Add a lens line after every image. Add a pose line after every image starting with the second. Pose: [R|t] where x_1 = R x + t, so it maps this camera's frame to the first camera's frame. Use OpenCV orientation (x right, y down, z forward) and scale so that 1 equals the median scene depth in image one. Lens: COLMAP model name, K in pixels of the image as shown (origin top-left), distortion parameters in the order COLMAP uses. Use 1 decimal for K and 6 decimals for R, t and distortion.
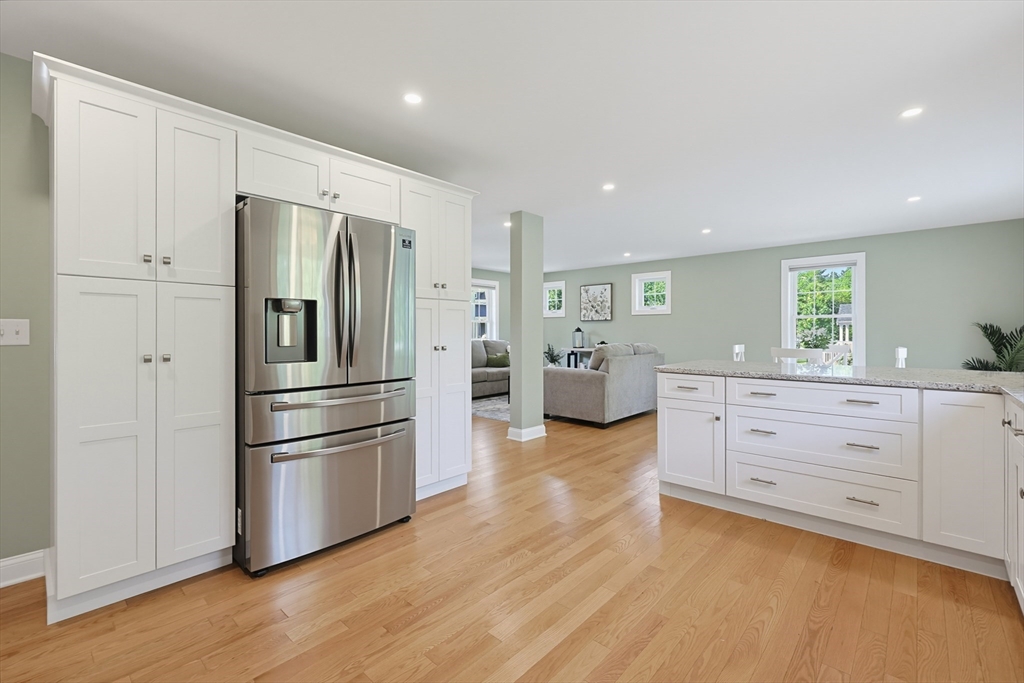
lens RADIAL K [[441.6, 0, 512.0], [0, 441.6, 341.5], [0, 0, 1]] dist [0.000353, 0.000129]
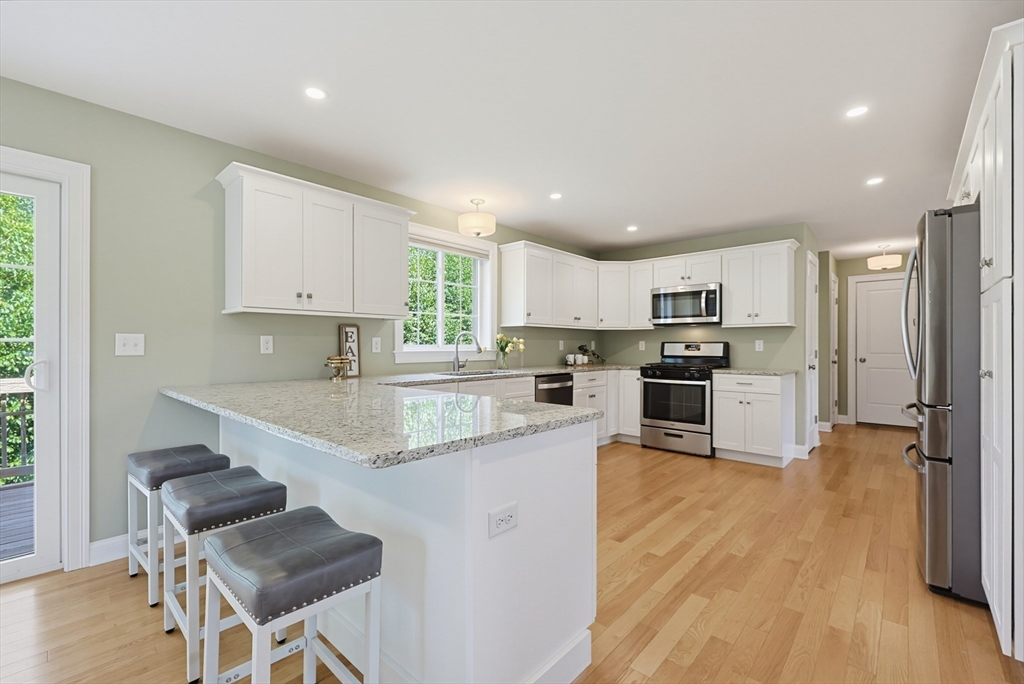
lens RADIAL K [[427.7, 0, 508.0], [0, 427.7, 343.7], [0, 0, 1]] dist [-0.000219, 0.000456]
pose [[-0.999983, -0.001417, 0.005615, 0.569228], [-0.001326, 0.999866, 0.016313, -0.037452], [-0.005637, 0.016305, -0.999851, 1.999088]]
